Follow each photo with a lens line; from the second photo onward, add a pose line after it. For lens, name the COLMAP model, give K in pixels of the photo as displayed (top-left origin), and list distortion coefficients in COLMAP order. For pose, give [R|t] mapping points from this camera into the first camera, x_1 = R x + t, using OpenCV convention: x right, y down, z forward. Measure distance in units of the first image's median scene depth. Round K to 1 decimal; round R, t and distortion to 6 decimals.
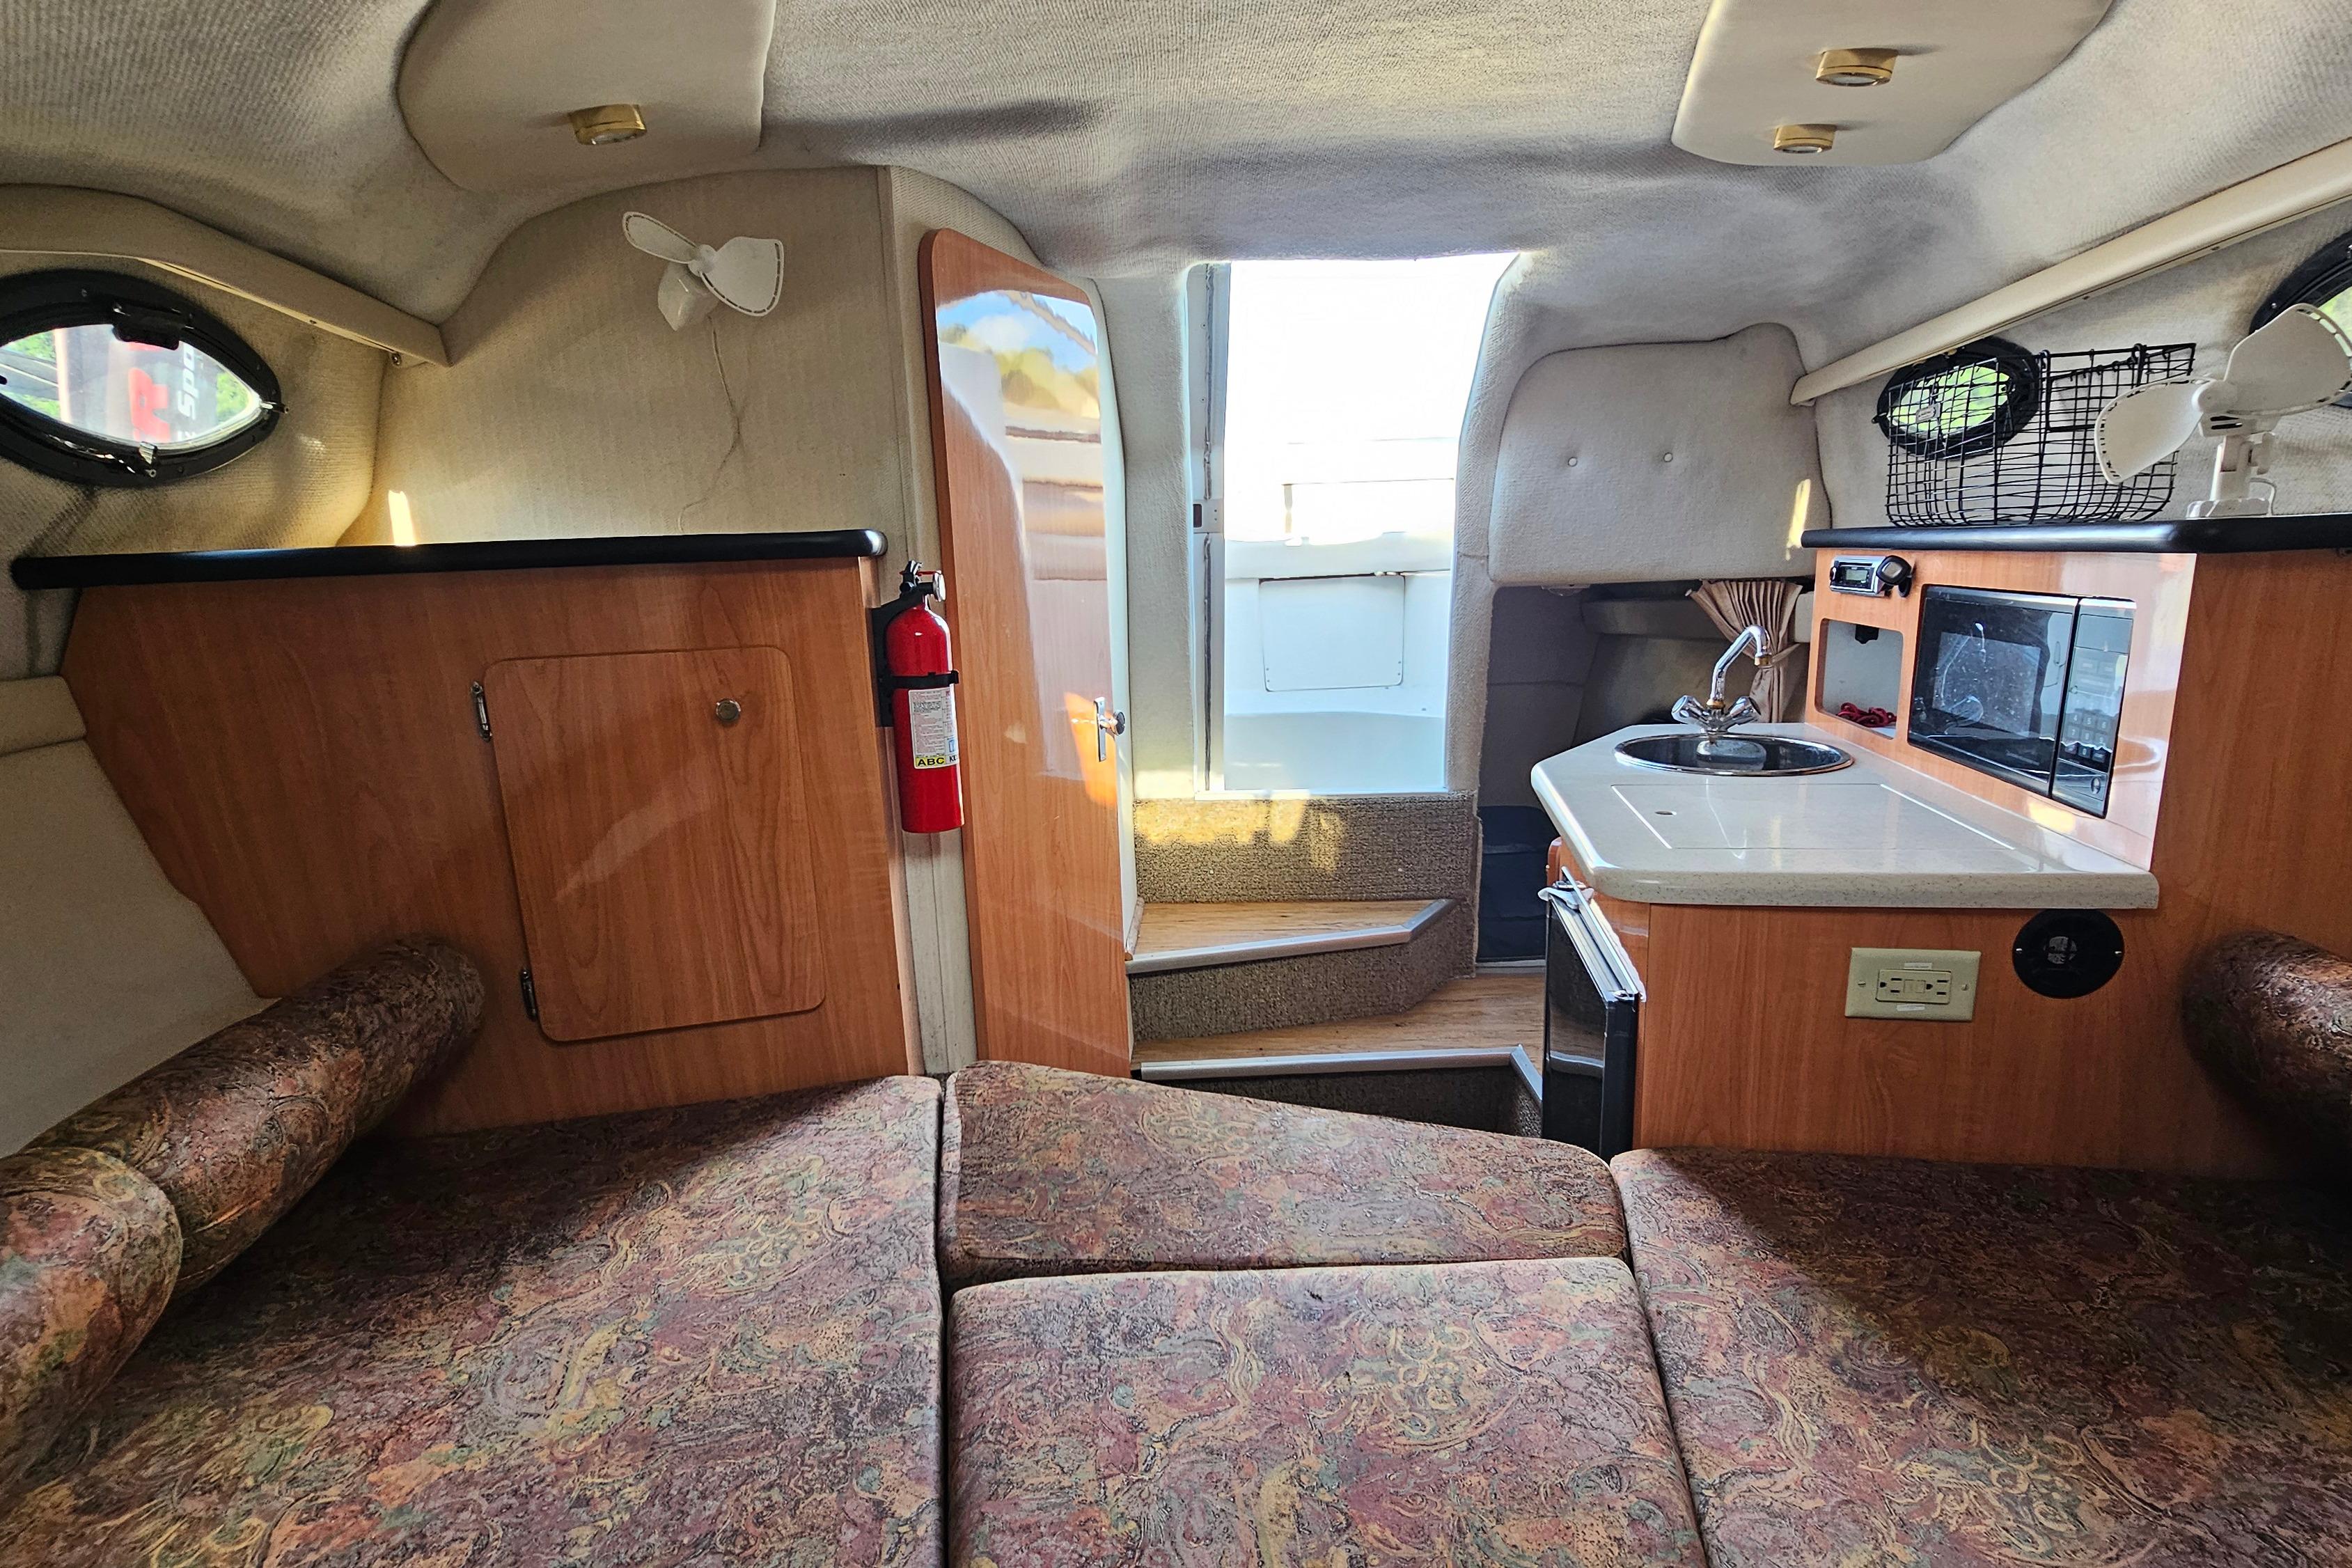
lens RADIAL K [[1134.9, 0, 1168.8], [0, 1134.9, 806.1], [0, 0, 1]] dist [-0.000725, -0.001181]
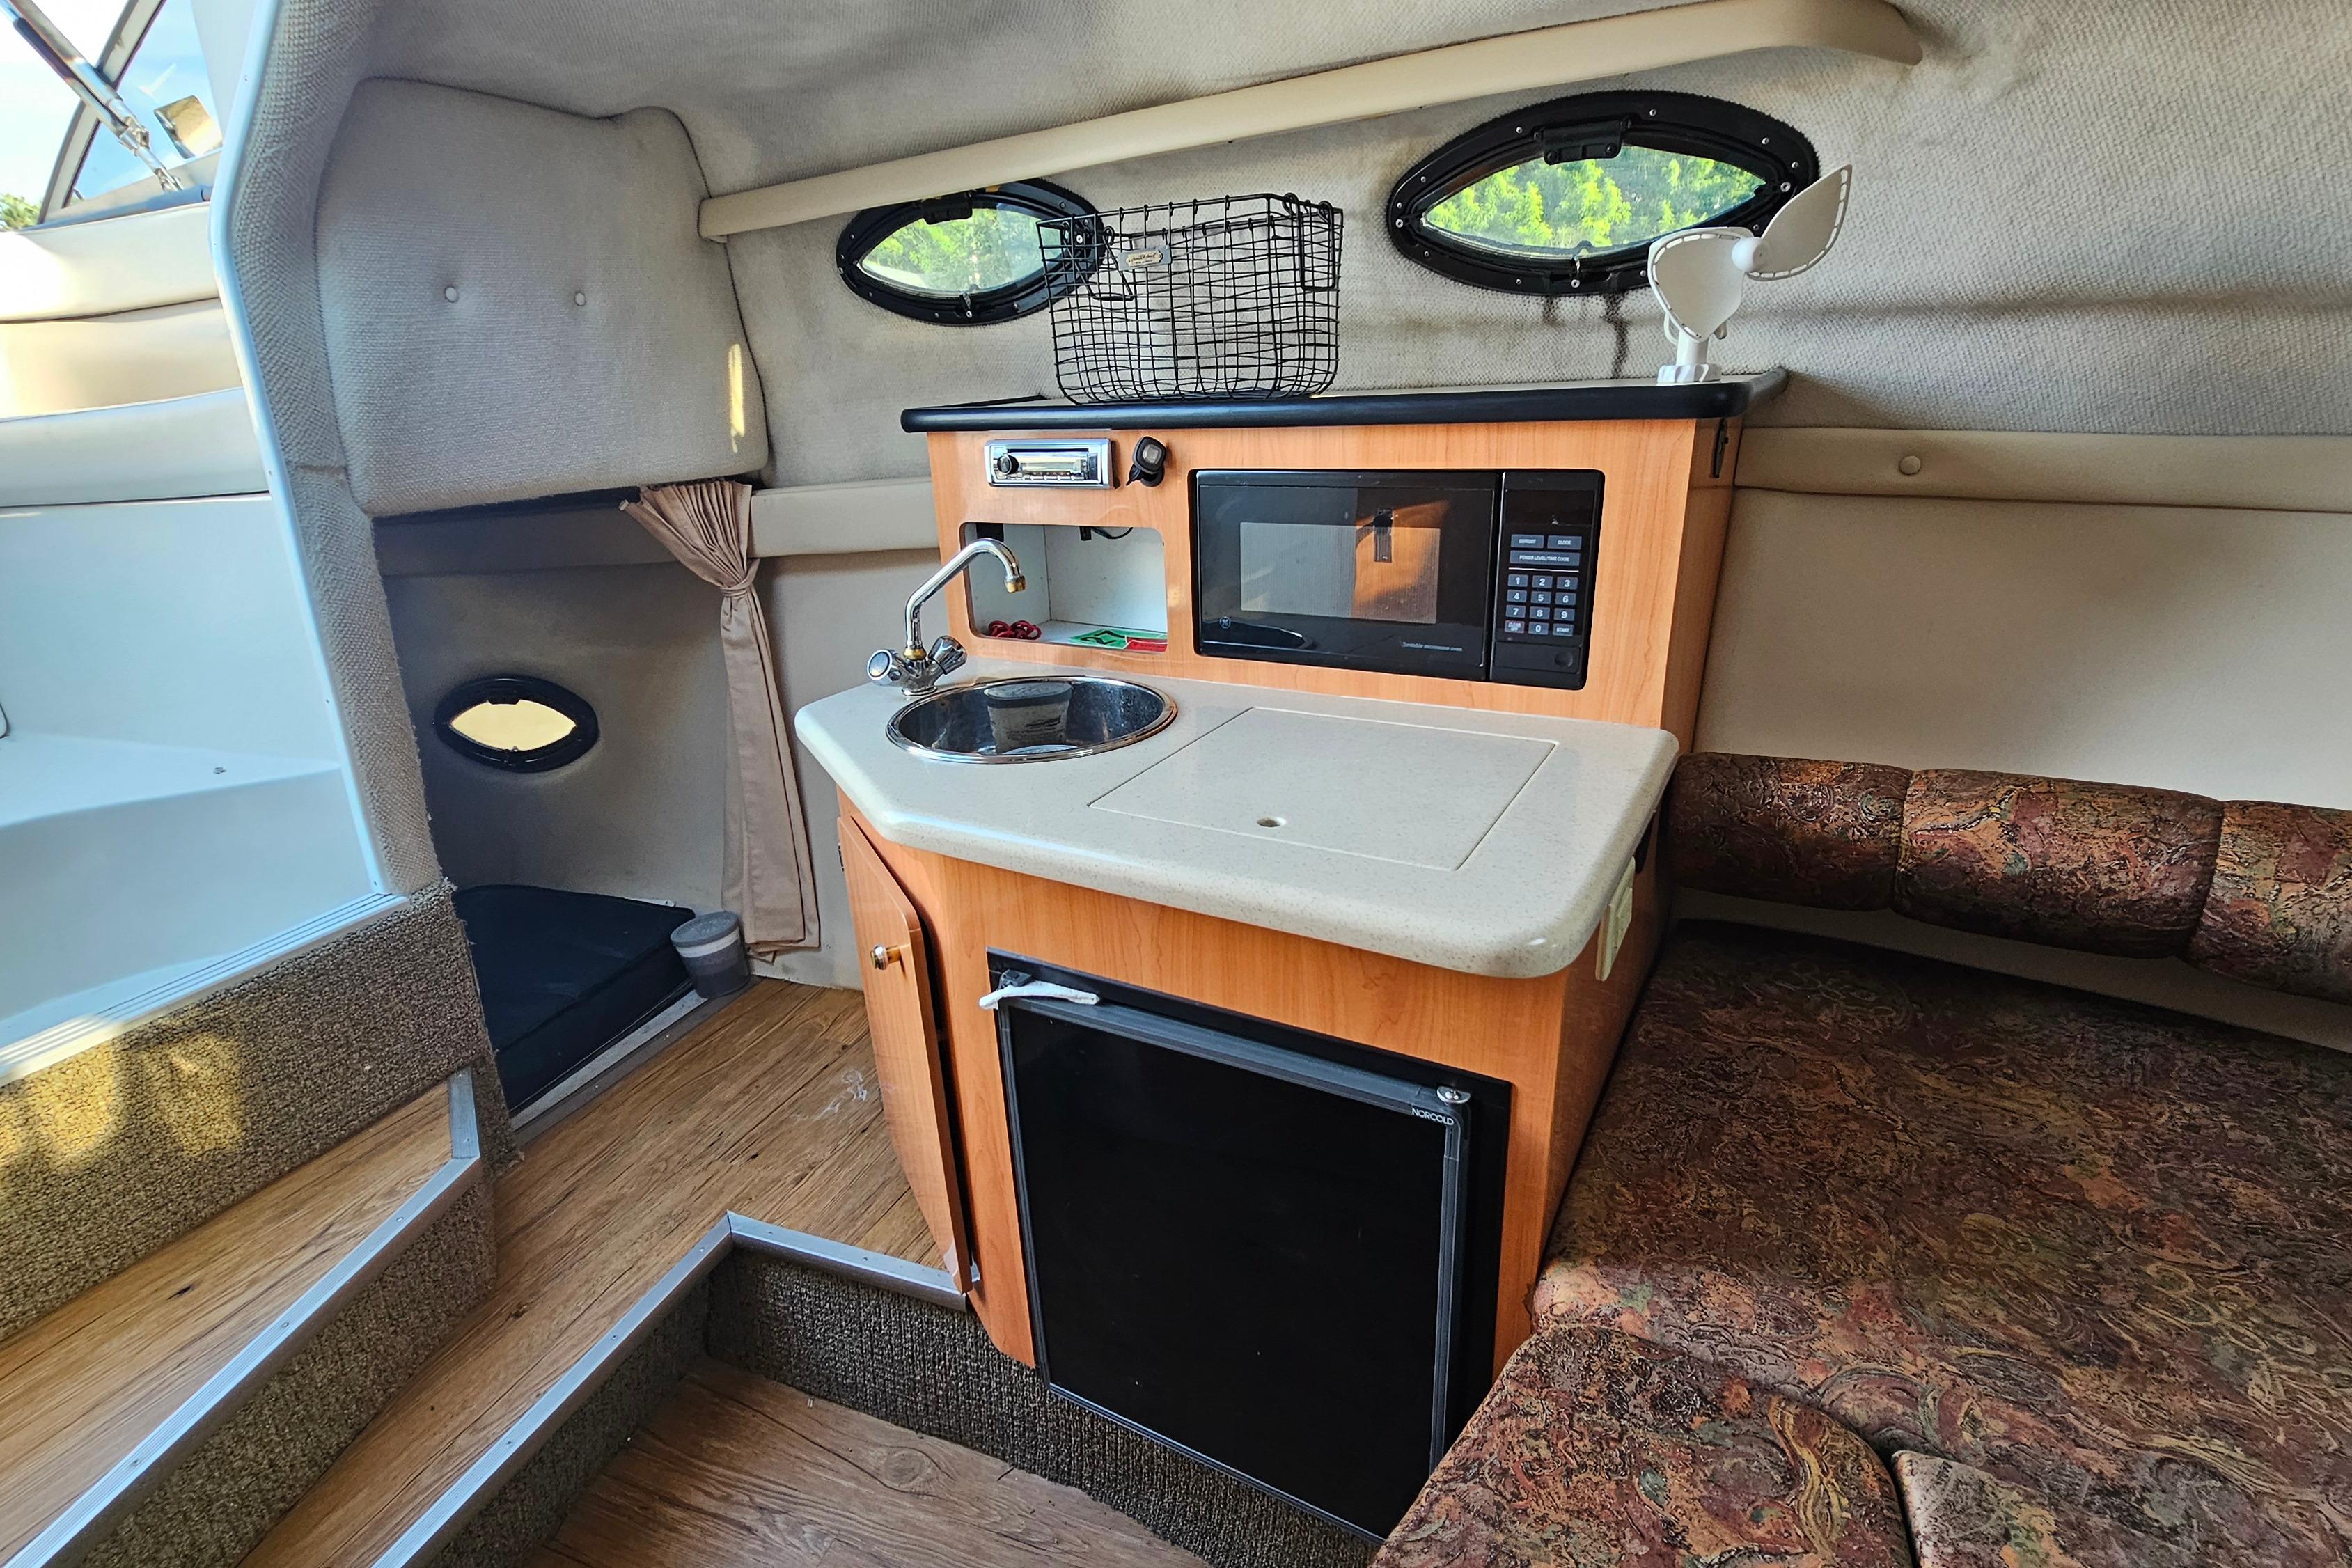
lens RADIAL K [[1134.9, 0, 1168.8], [0, 1134.9, 806.1], [0, 0, 1]] dist [-0.000725, -0.001181]
pose [[0.338864, -0.314417, 0.886743, -0.113135], [0.235502, 0.940848, 0.243605, -0.109941], [-0.910884, 0.126281, 0.392866, 0.462689]]
